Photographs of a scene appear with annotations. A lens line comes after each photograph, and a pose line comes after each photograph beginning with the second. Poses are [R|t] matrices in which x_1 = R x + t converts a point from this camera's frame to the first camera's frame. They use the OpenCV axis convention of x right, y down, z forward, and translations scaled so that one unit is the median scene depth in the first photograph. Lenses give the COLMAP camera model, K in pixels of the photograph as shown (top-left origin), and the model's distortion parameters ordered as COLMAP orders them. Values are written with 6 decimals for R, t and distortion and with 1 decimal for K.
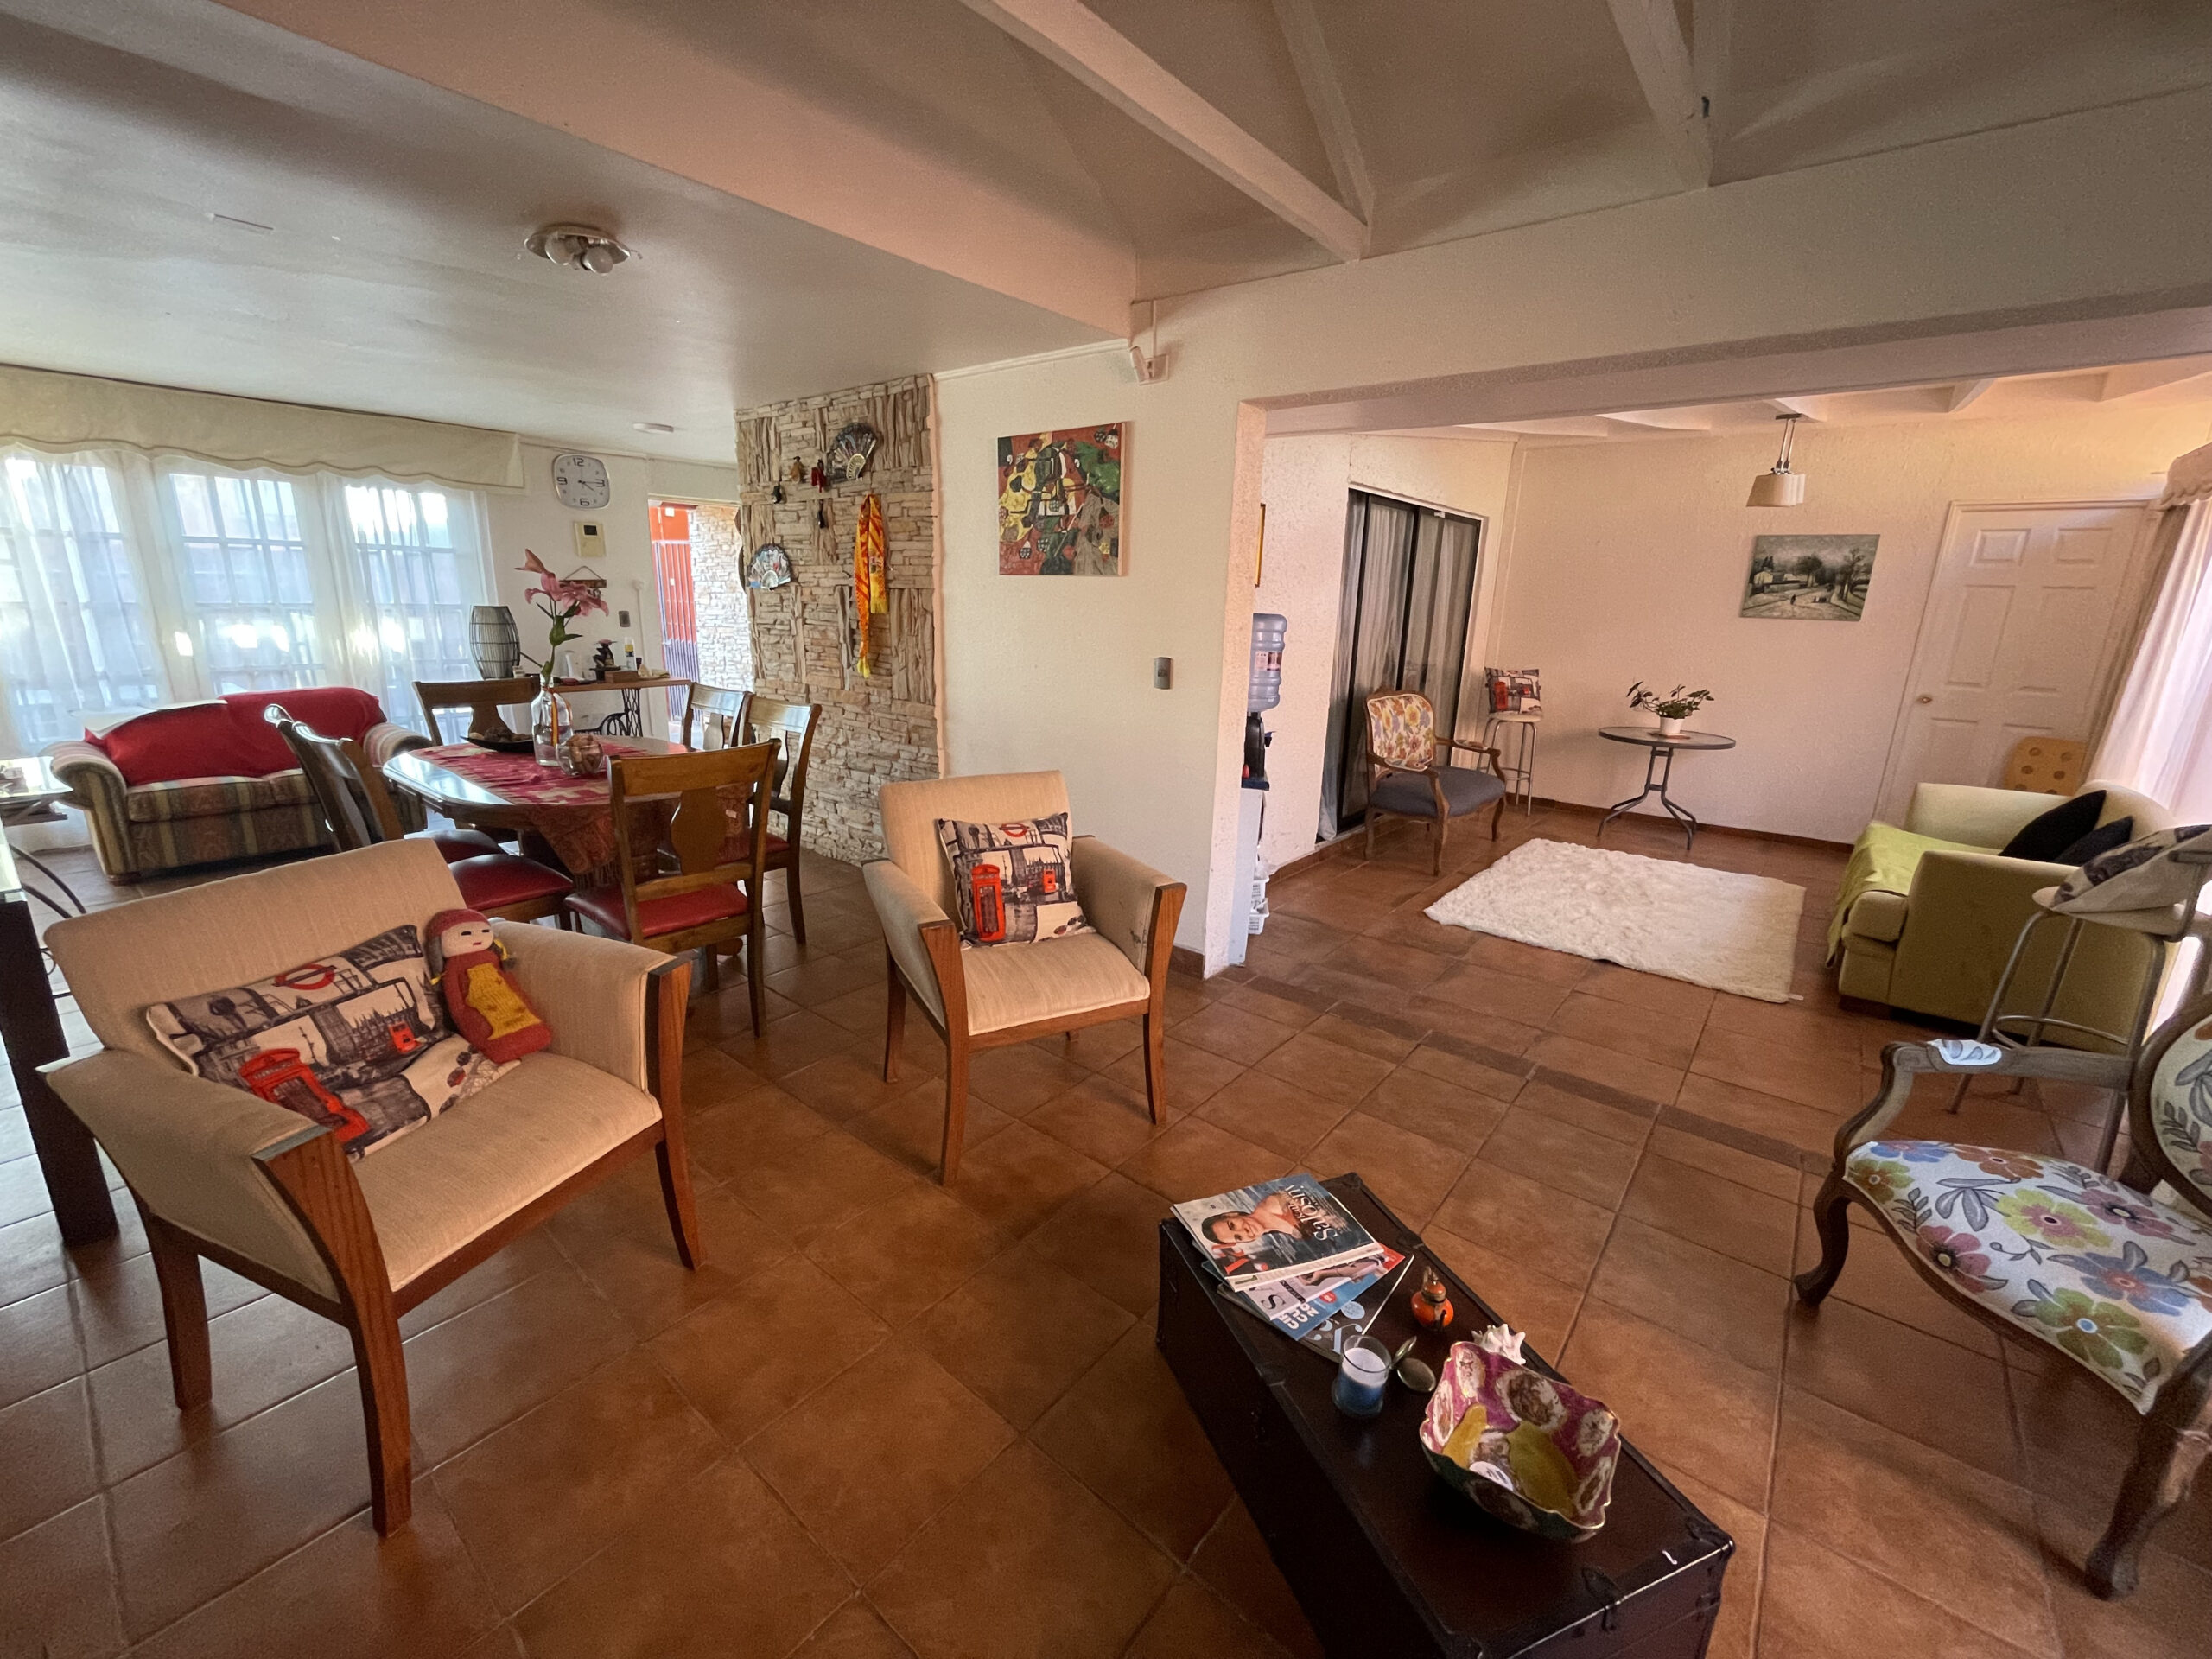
lens RADIAL K [[897.2, 0, 1105.6], [0, 897.2, 826.6], [0, 0, 1]] dist [-0.001074, -0.000385]
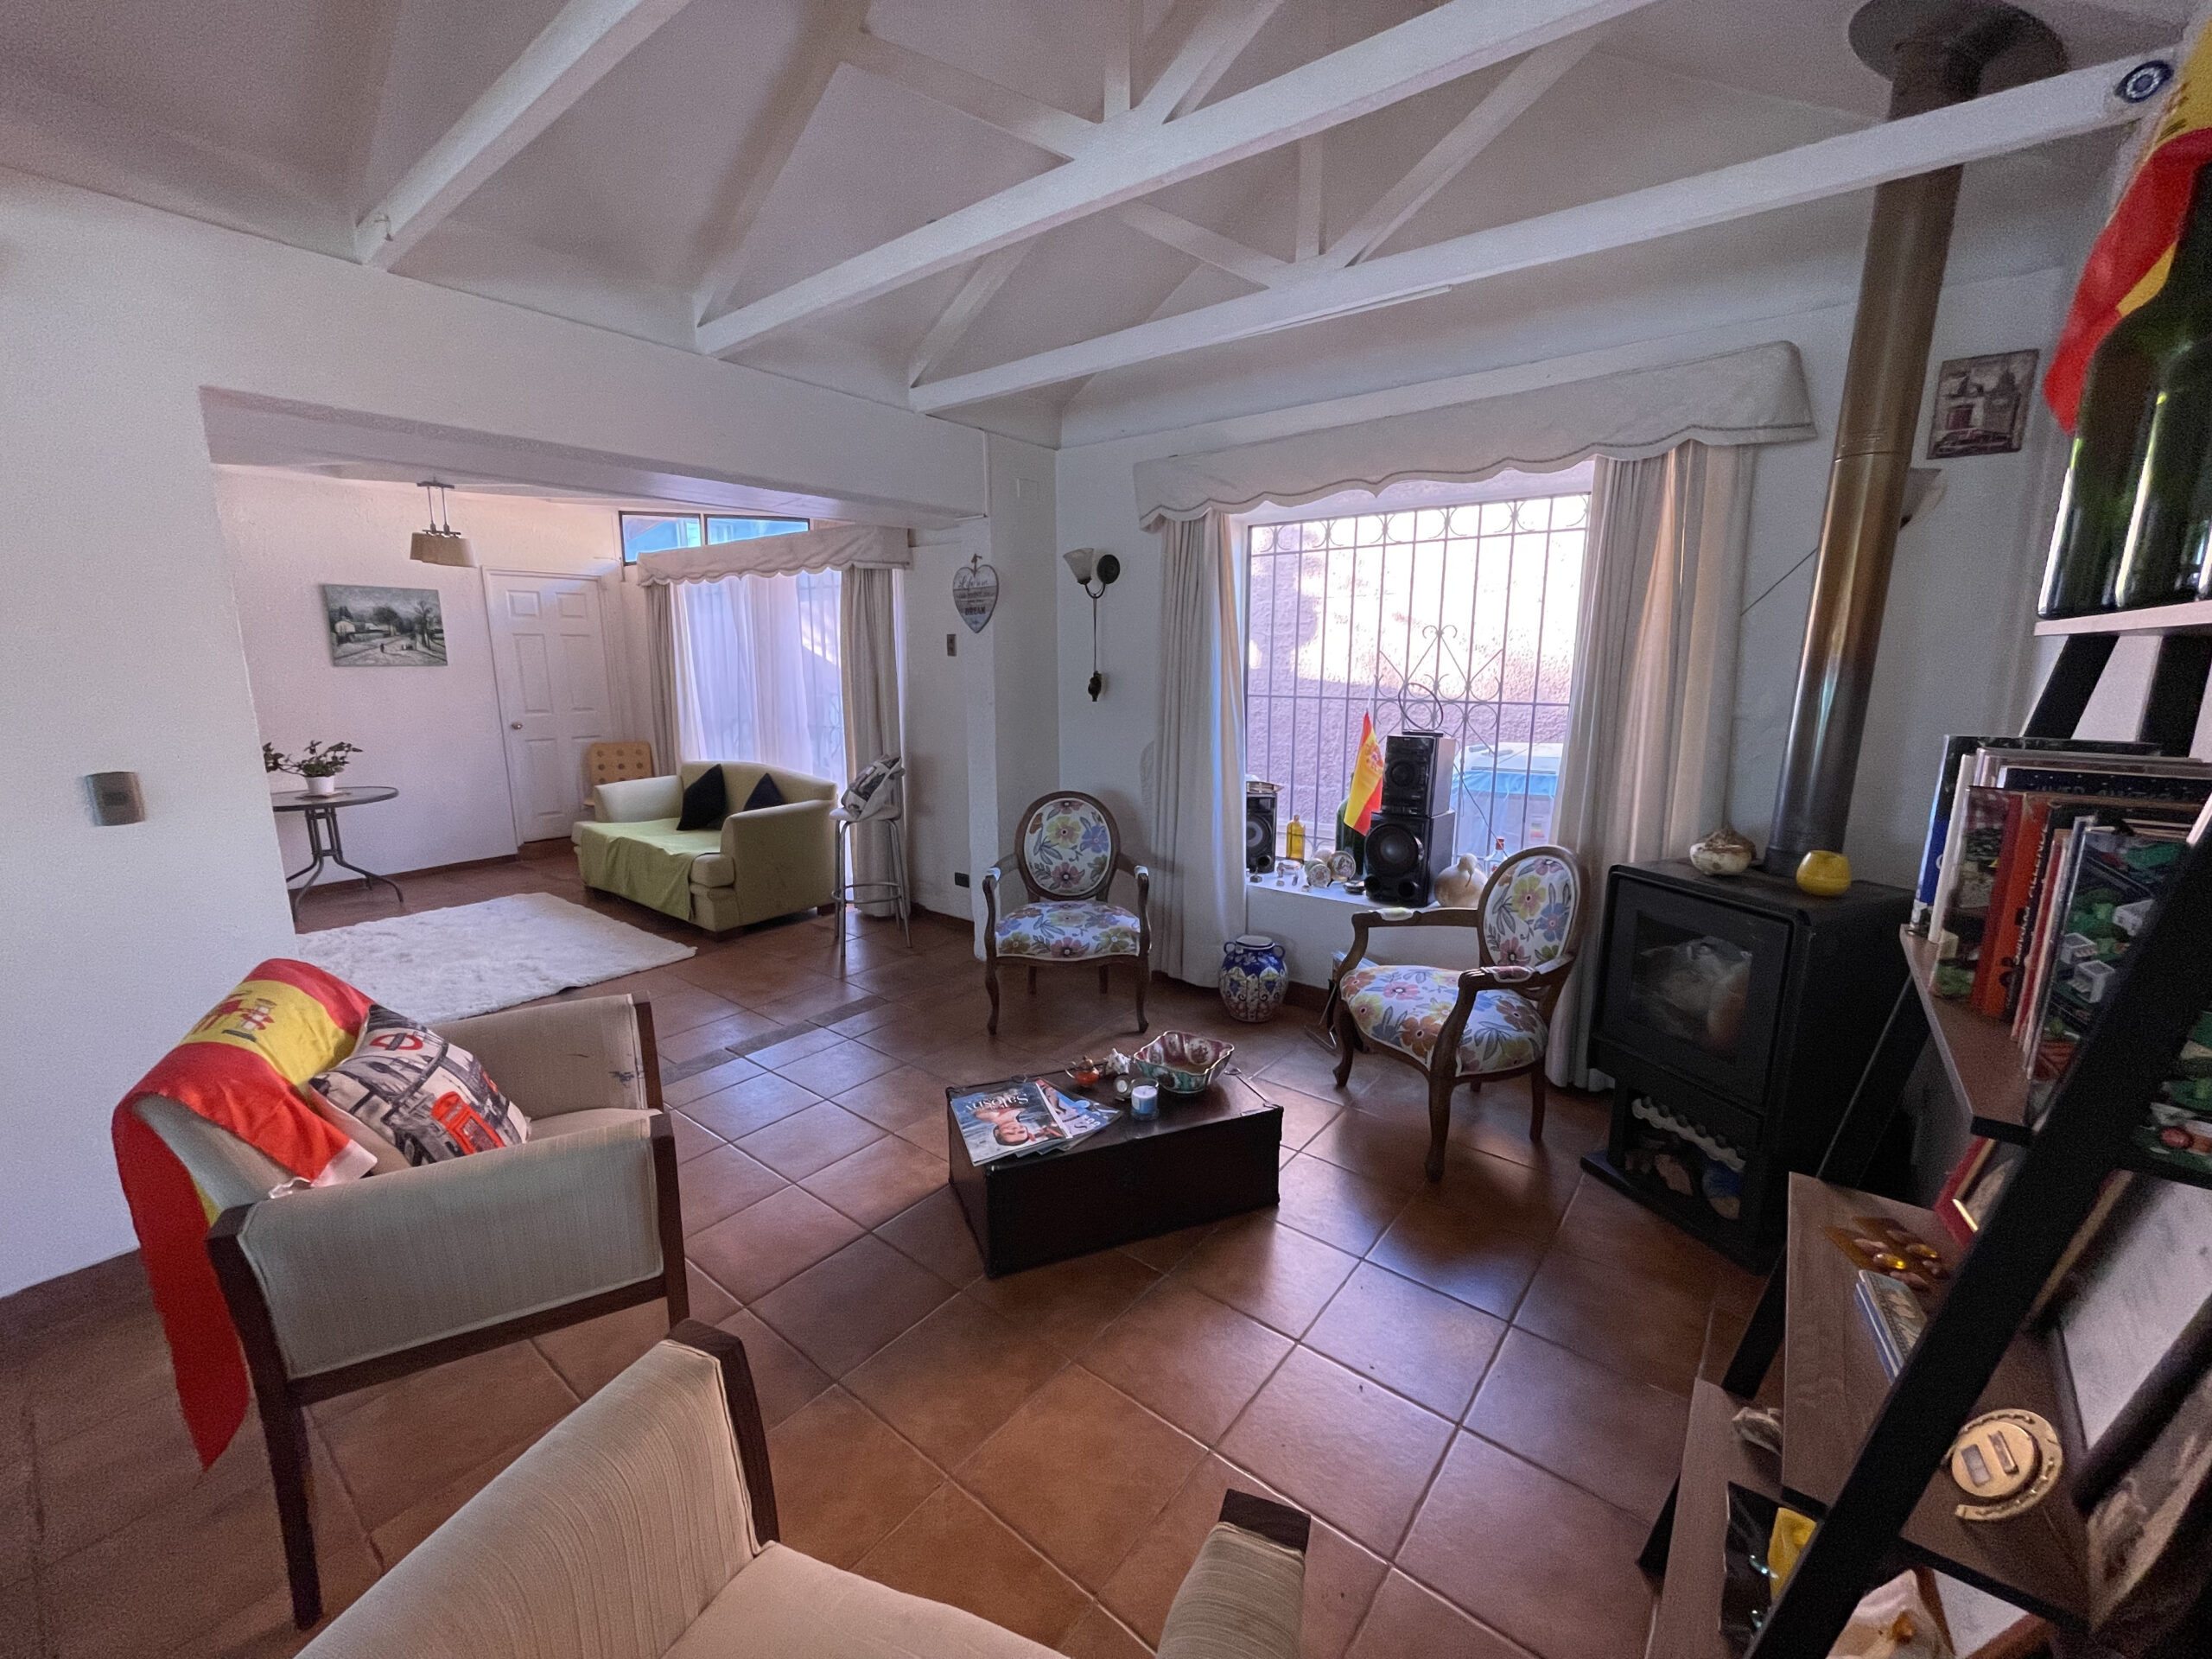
lens RADIAL K [[897.2, 0, 1102.3], [0, 897.2, 825.7], [0, 0, 1]] dist [-0.001074, -0.000385]
pose [[-0.008208, -0.214603, 0.976667, -0.481417], [0.254709, 0.944035, 0.209573, -0.102846], [-0.966983, 0.250486, 0.046913, 0.316112]]
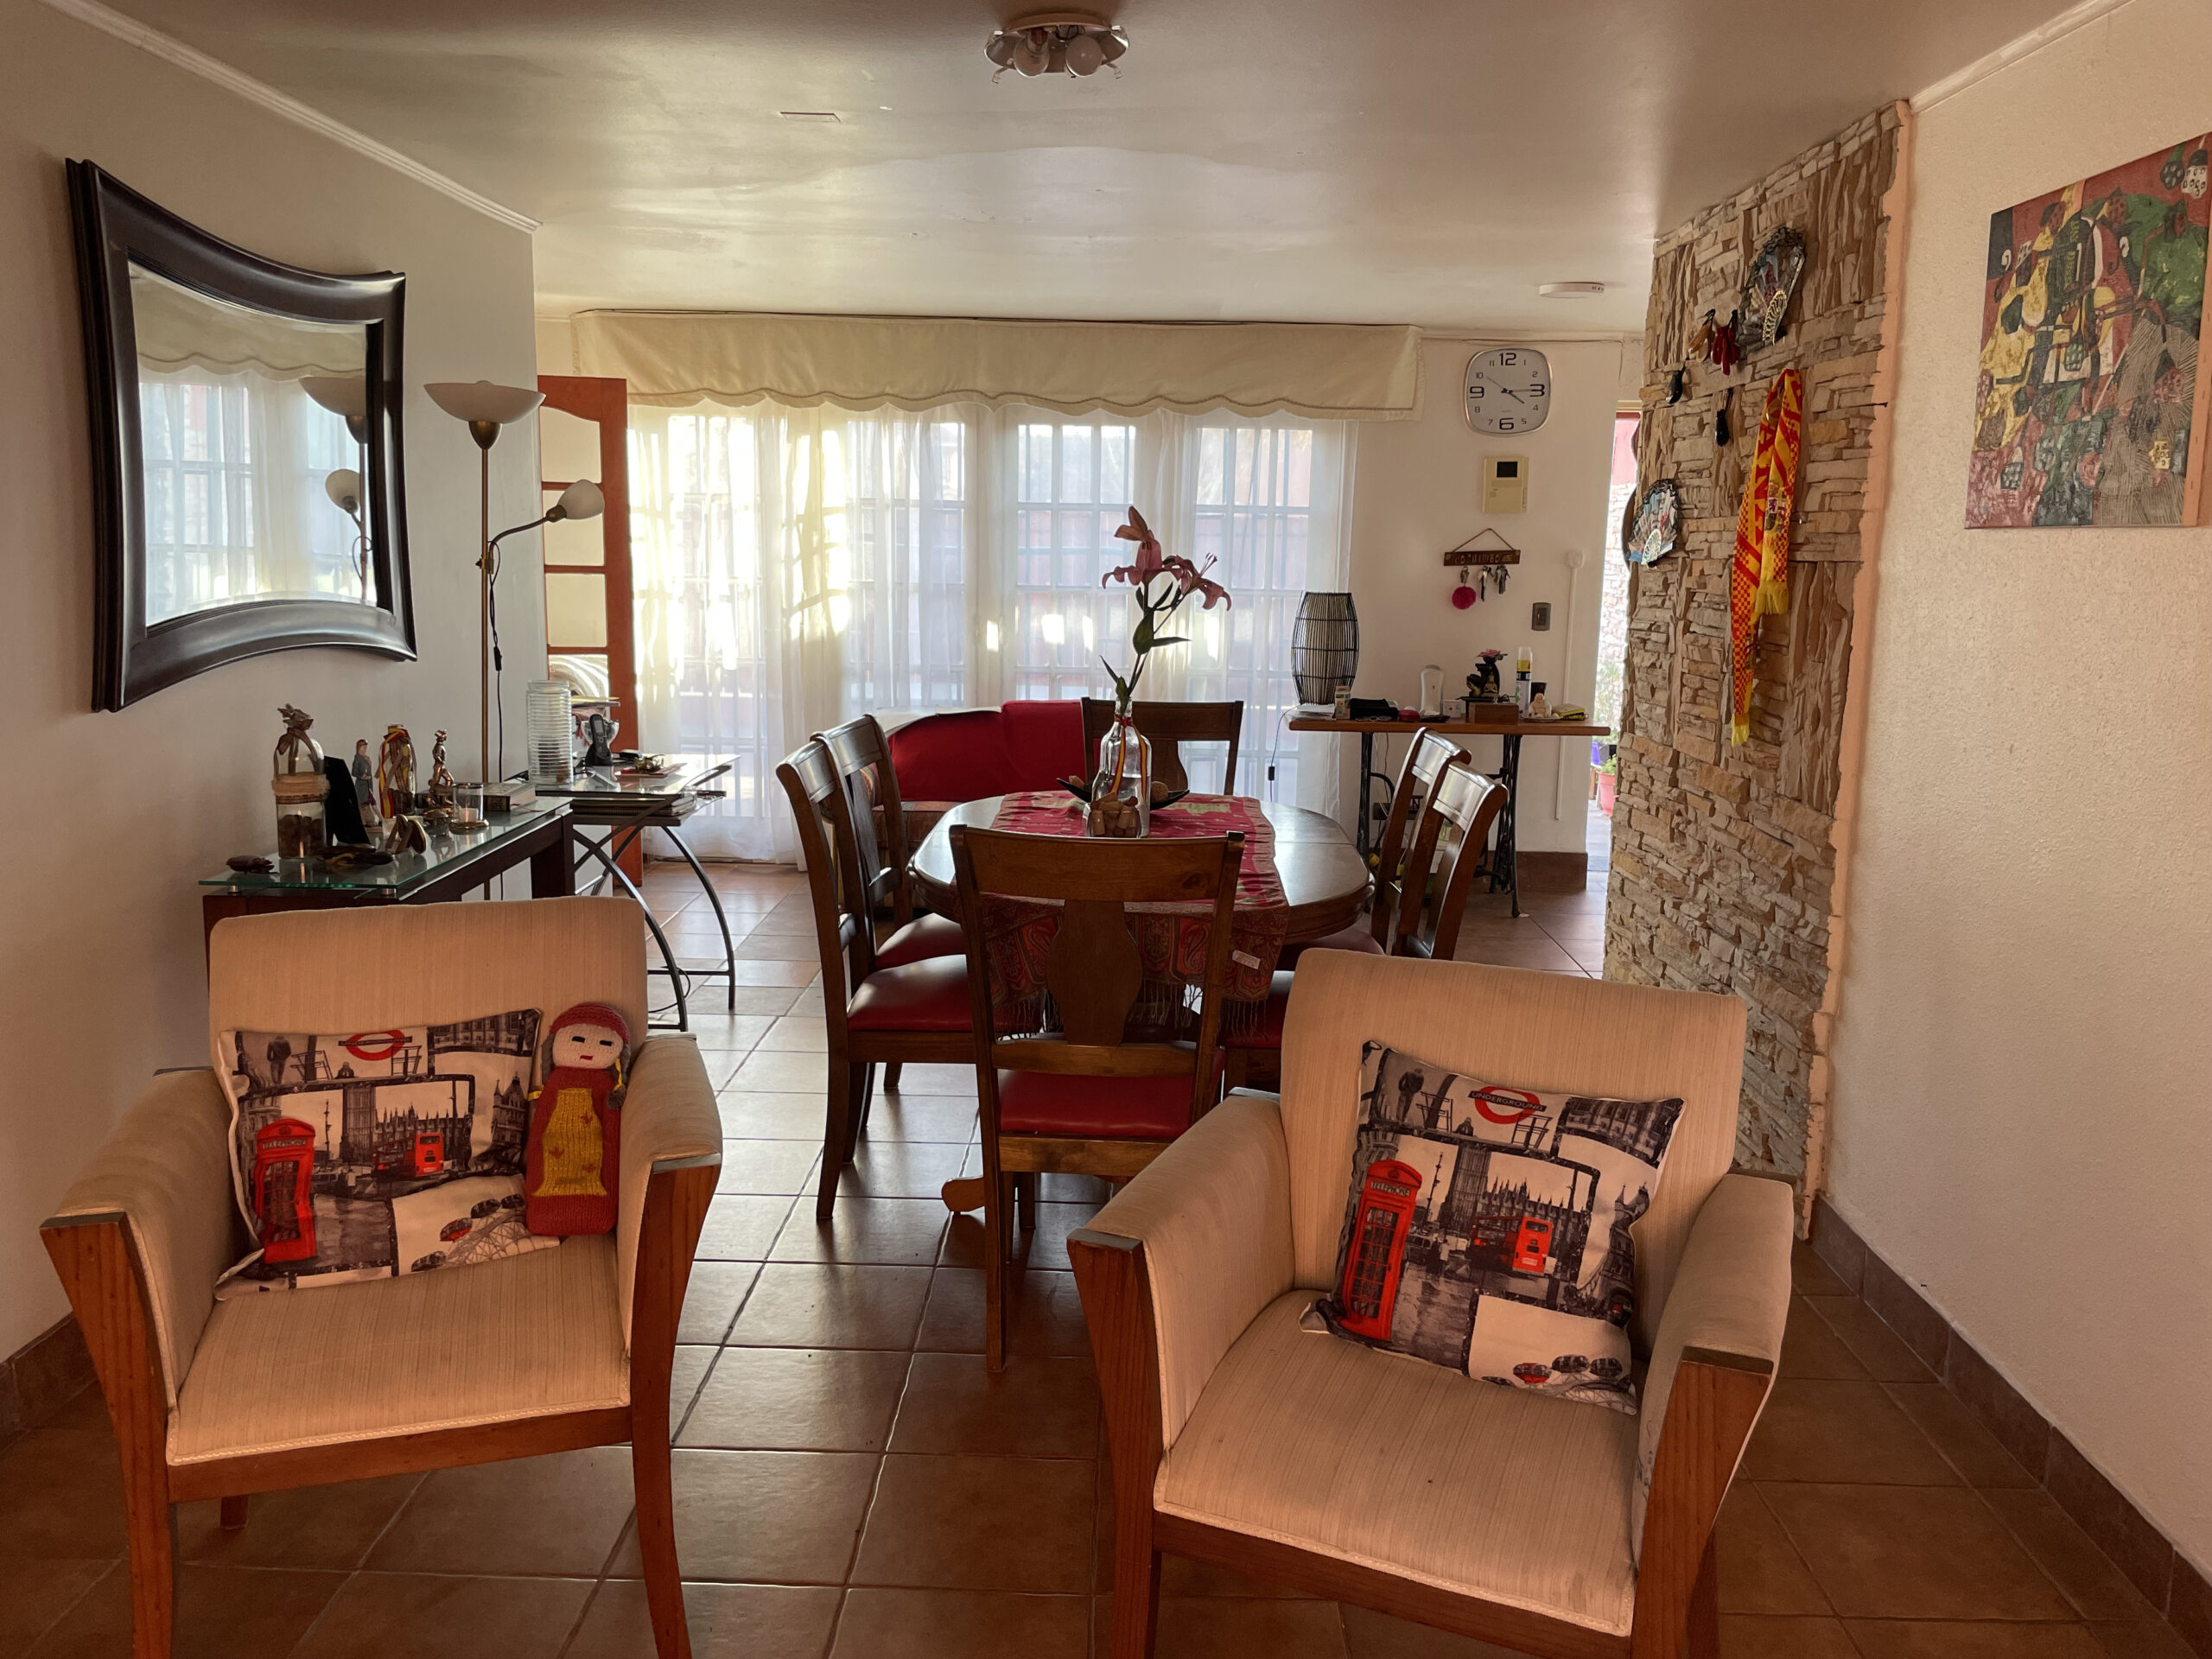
lens RADIAL K [[1696.4, 0, 1109.7], [0, 1696.4, 801.0], [0, 0, 1]] dist [0.044334, -0.046462]
pose [[0.617919, 0.105487, -0.779133, 0.282183], [-0.199744, 0.979508, -0.025799, -0.056307], [0.760446, 0.171569, 0.626327, 0.220499]]
